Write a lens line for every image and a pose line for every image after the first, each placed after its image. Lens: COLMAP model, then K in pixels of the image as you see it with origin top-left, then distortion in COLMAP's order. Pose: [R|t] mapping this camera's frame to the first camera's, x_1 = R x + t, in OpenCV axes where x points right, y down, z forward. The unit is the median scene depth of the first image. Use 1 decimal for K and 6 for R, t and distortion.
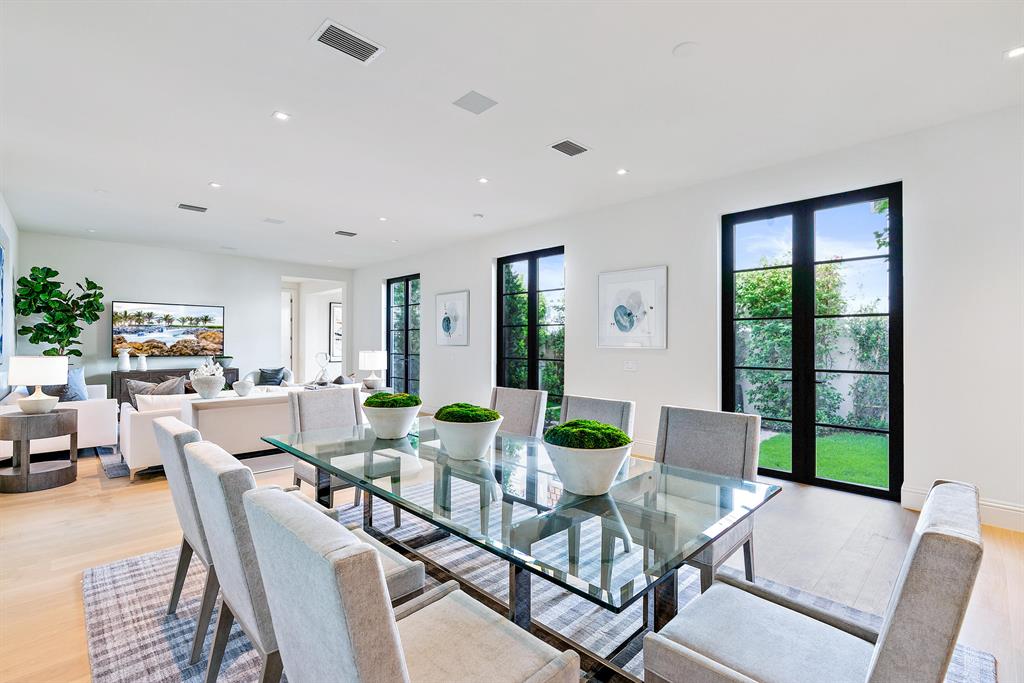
lens RADIAL K [[458.5, 0, 511.0], [0, 458.5, 341.8], [0, 0, 1]] dist [-0.008890, 0.001374]
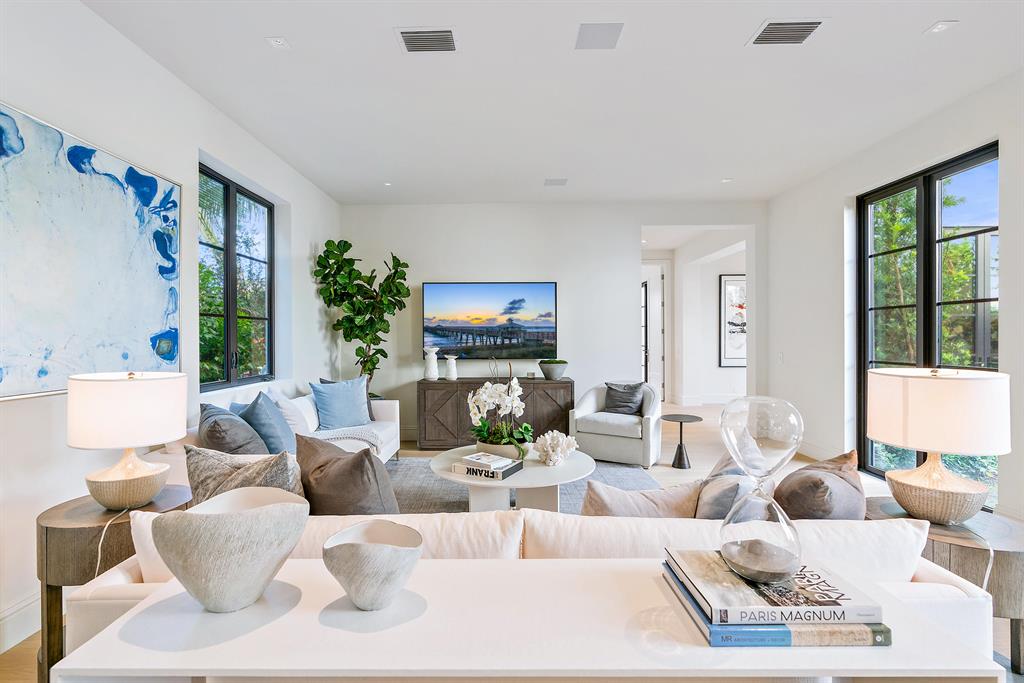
lens RADIAL K [[458.5, 0, 502.9], [0, 458.5, 343.2], [0, 0, 1]] dist [-0.008890, 0.001374]
pose [[0.696205, 0.003398, -0.717835, -0.269874], [0.007779, 0.999894, 0.012279, -0.000301], [0.717801, -0.014132, 0.696105, 0.613397]]
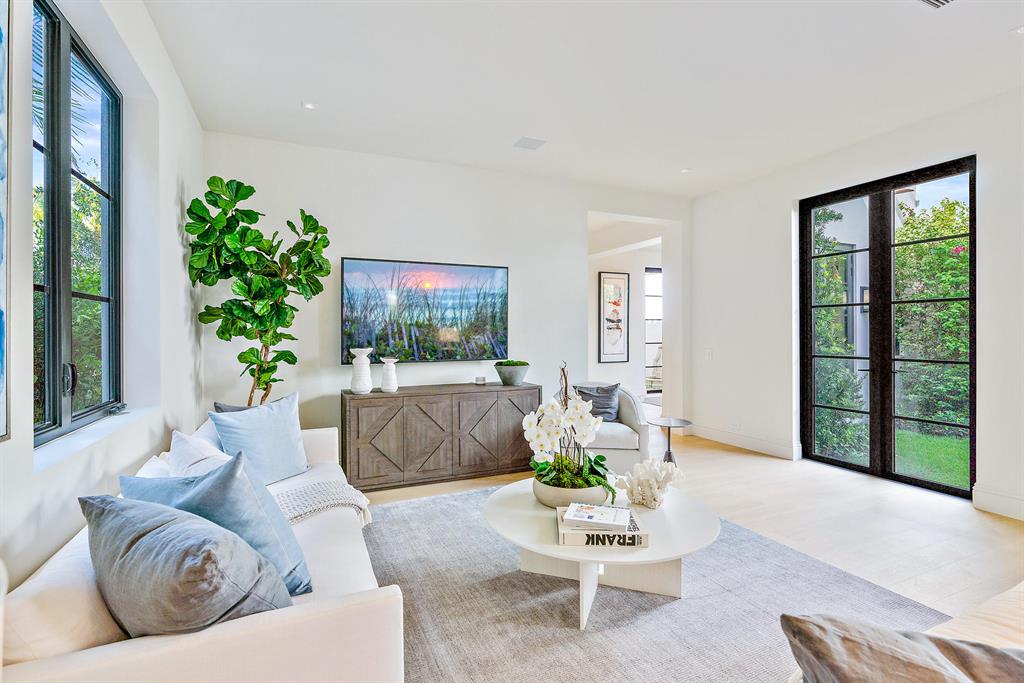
lens RADIAL K [[458.5, 0, 477.5], [0, 458.5, 337.1], [0, 0, 1]] dist [-0.008890, 0.001374]
pose [[0.923627, -0.004275, -0.383270, -0.560992], [0.008551, 0.999919, 0.009455, -0.001402], [0.383198, -0.012010, 0.923588, 0.606829]]
